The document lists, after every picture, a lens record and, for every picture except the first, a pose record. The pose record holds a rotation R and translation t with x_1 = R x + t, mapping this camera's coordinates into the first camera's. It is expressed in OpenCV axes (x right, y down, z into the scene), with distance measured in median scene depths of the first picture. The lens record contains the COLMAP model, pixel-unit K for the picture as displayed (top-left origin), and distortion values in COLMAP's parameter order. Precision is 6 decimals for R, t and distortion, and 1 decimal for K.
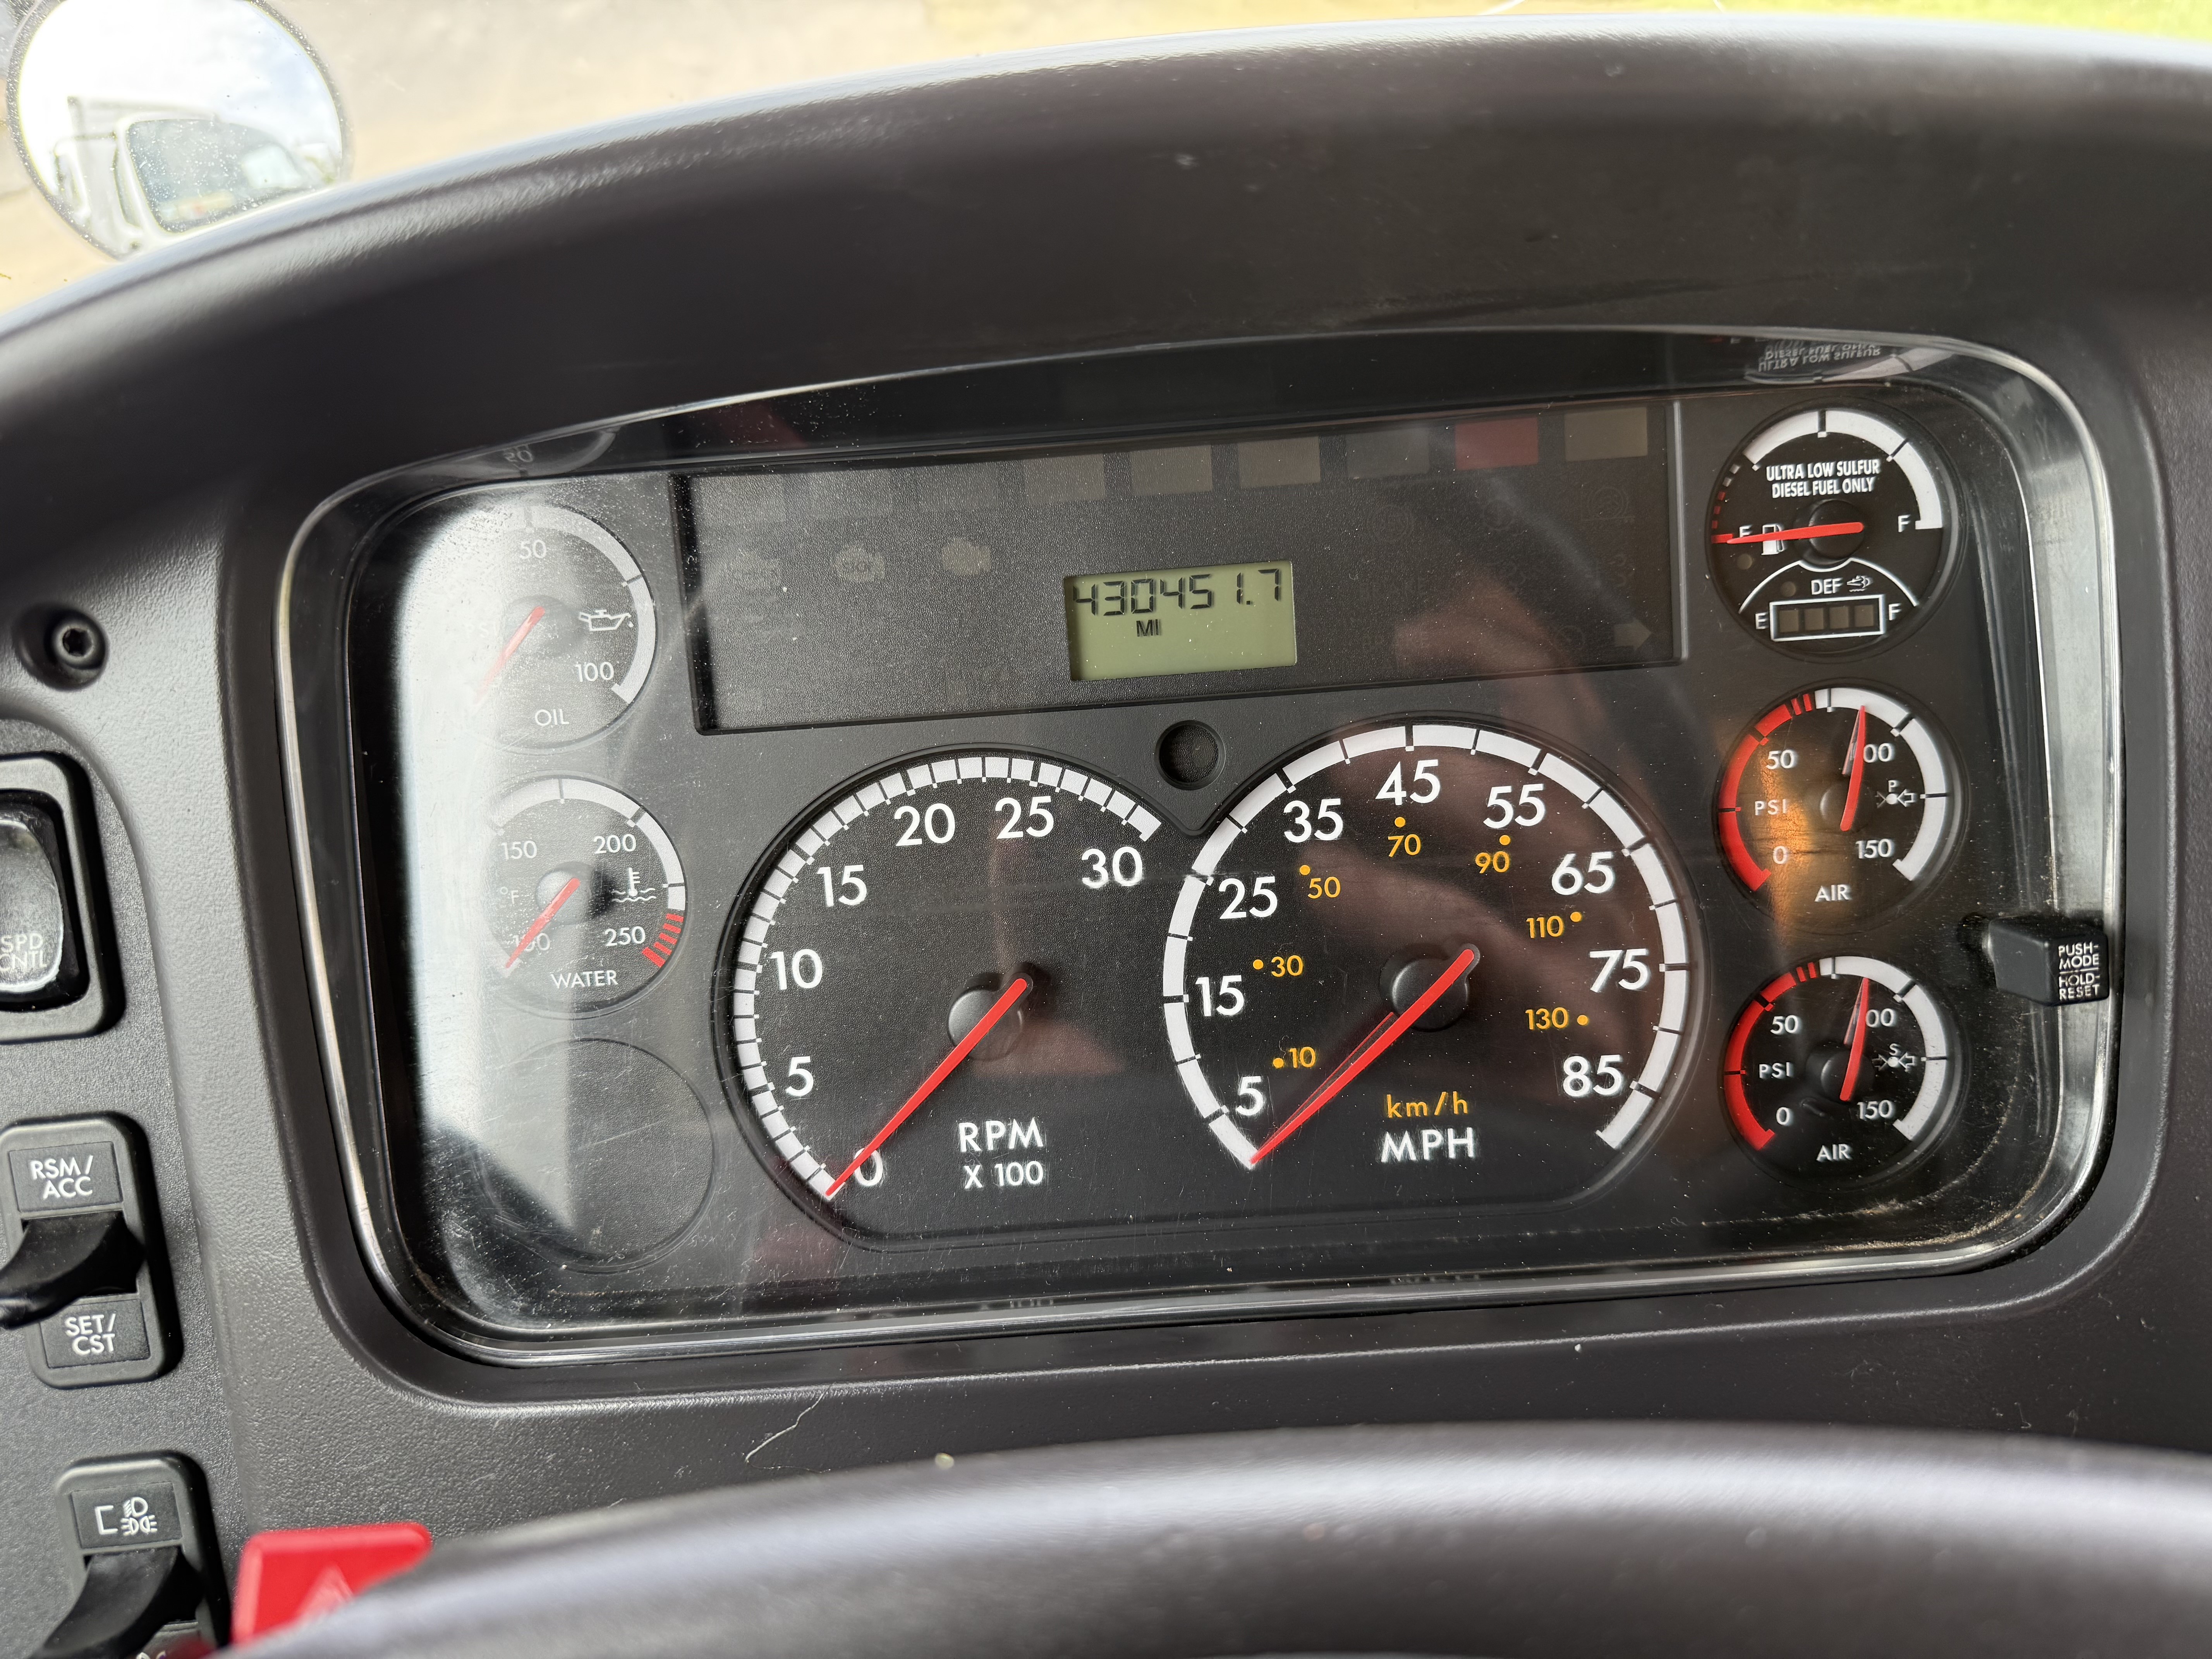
lens RADIAL K [[1533.0, 0, 1151.6], [0, 1533.0, 822.4], [0, 0, 1]] dist [0.053716, -0.077636]
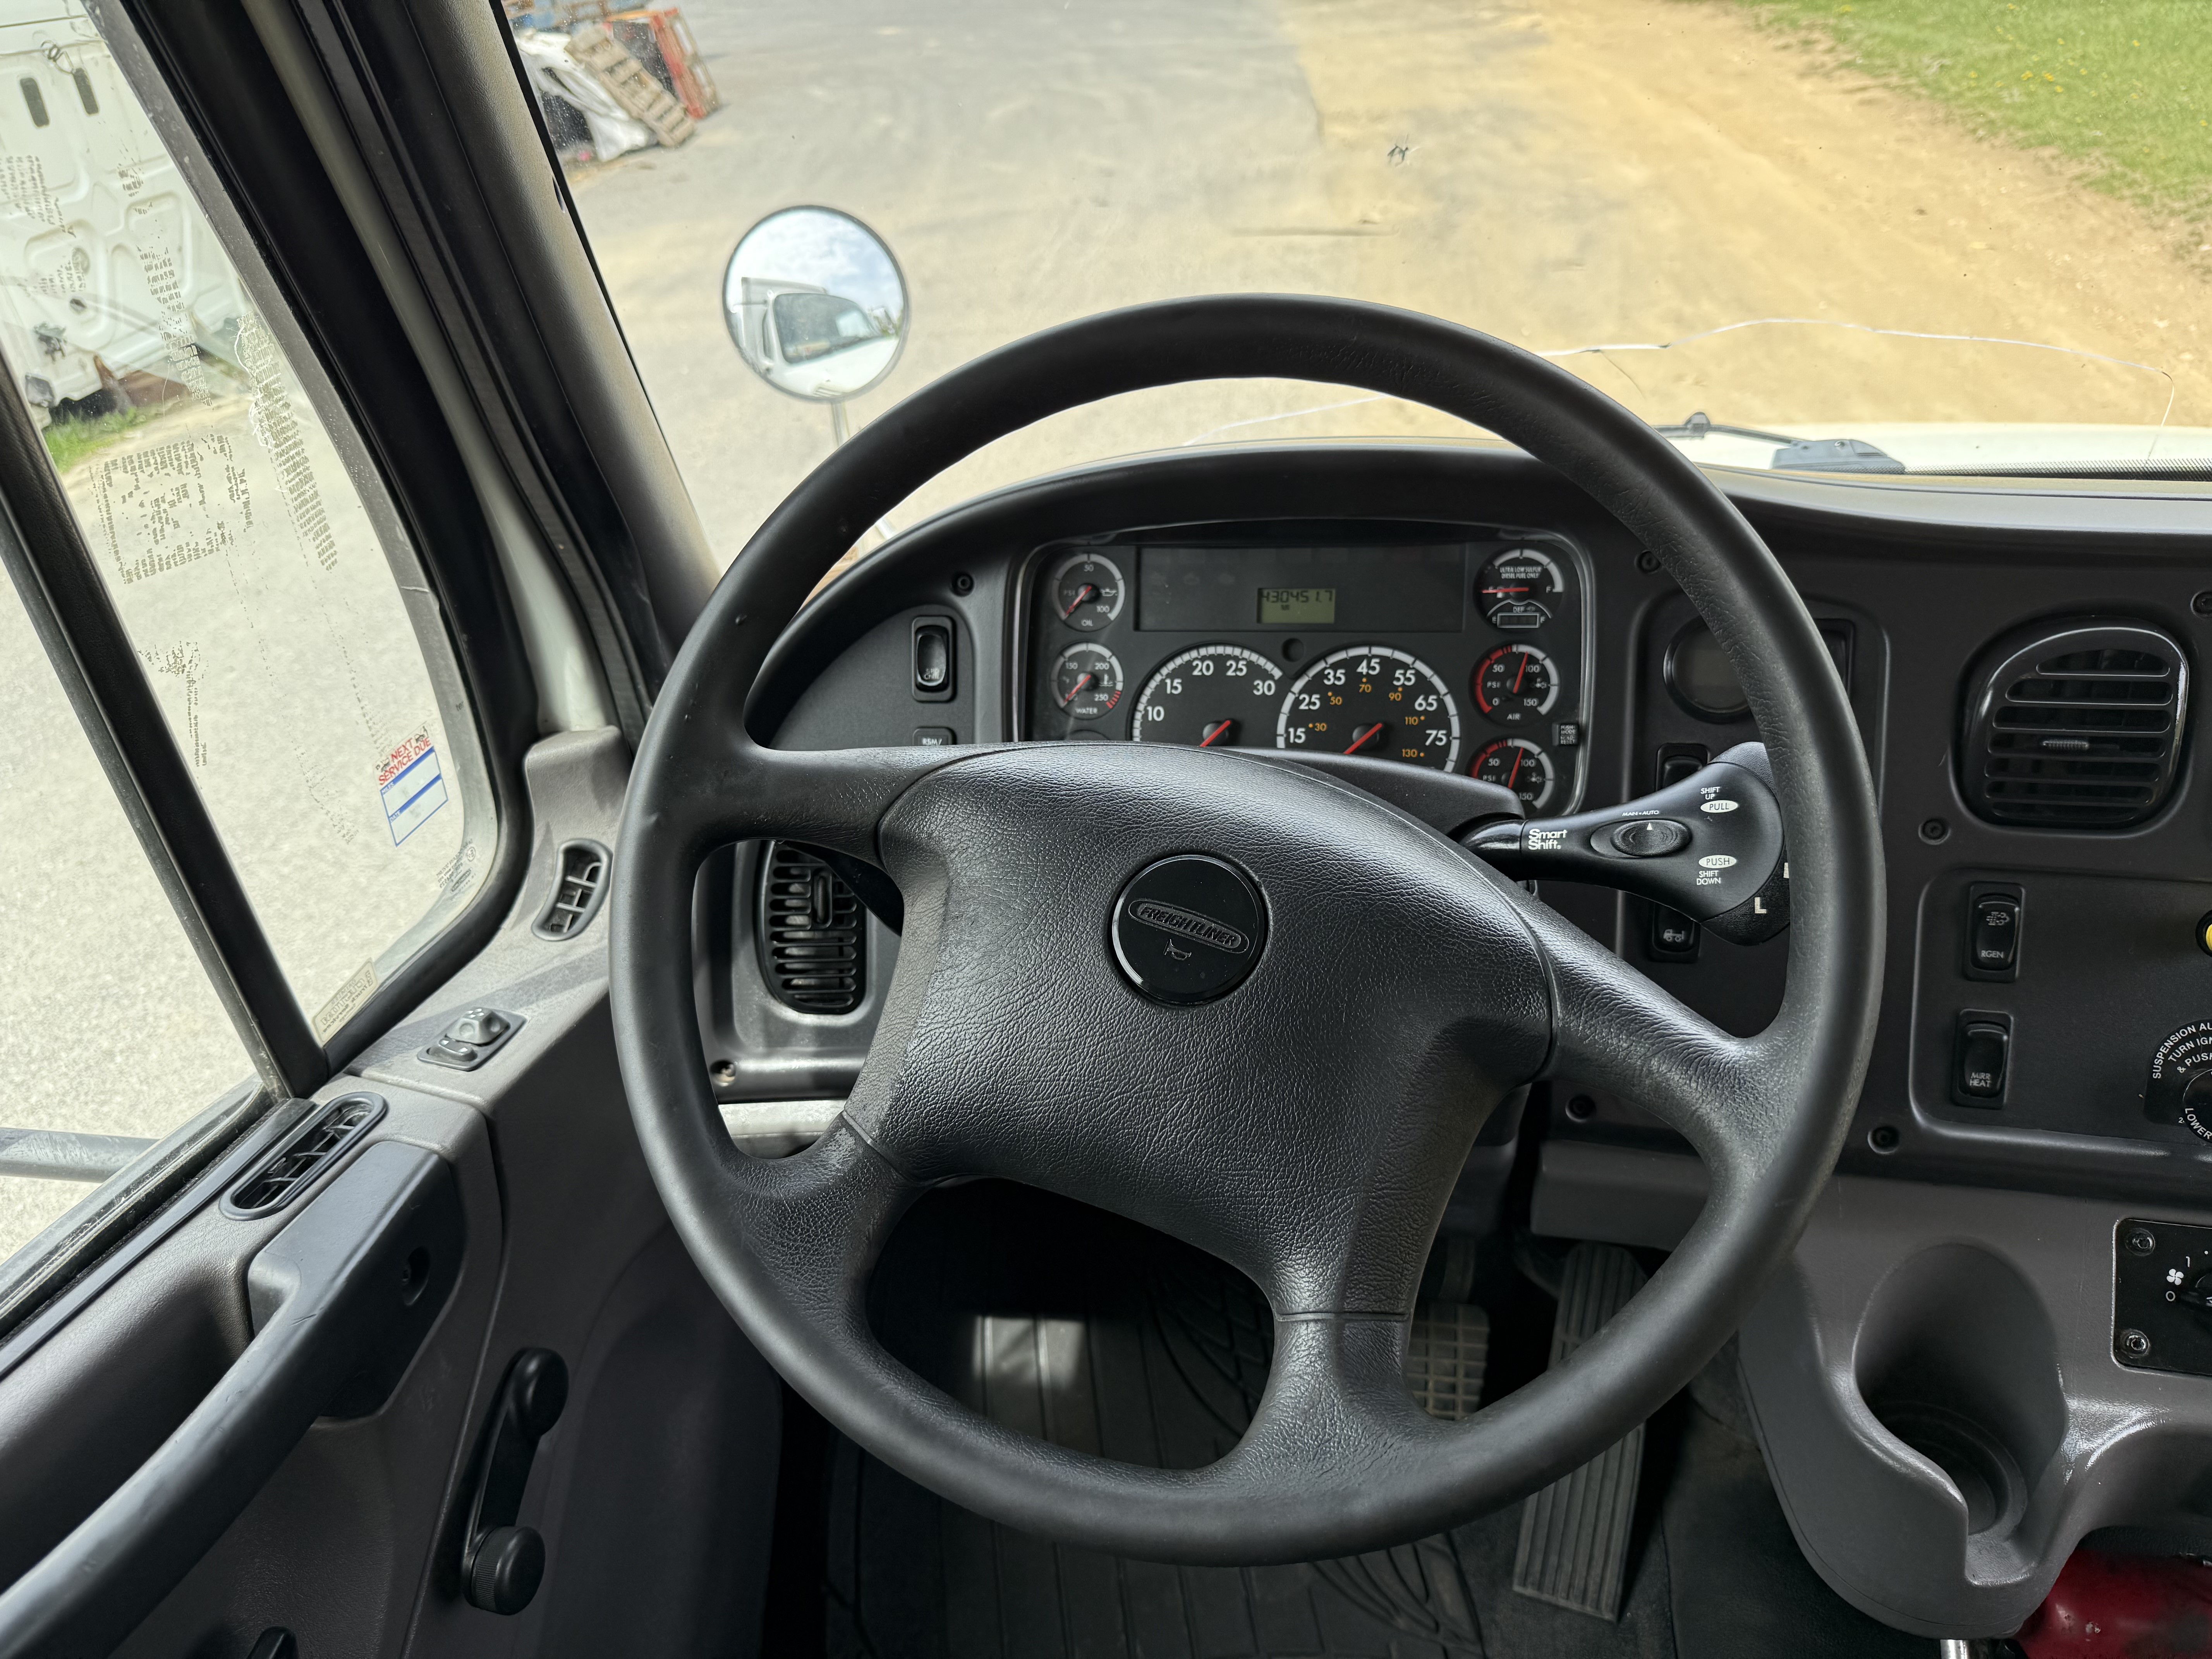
lens RADIAL K [[1557.6, 0, 1106.0], [0, 1557.6, 829.5], [0, 0, 1]] dist [0.025443, -0.006406]
pose [[0.967602, 0.105063, -0.229583, 0.394286], [-0.114401, 0.993048, -0.027707, 0.416232], [0.225076, 0.053074, 0.972895, -1.951035]]
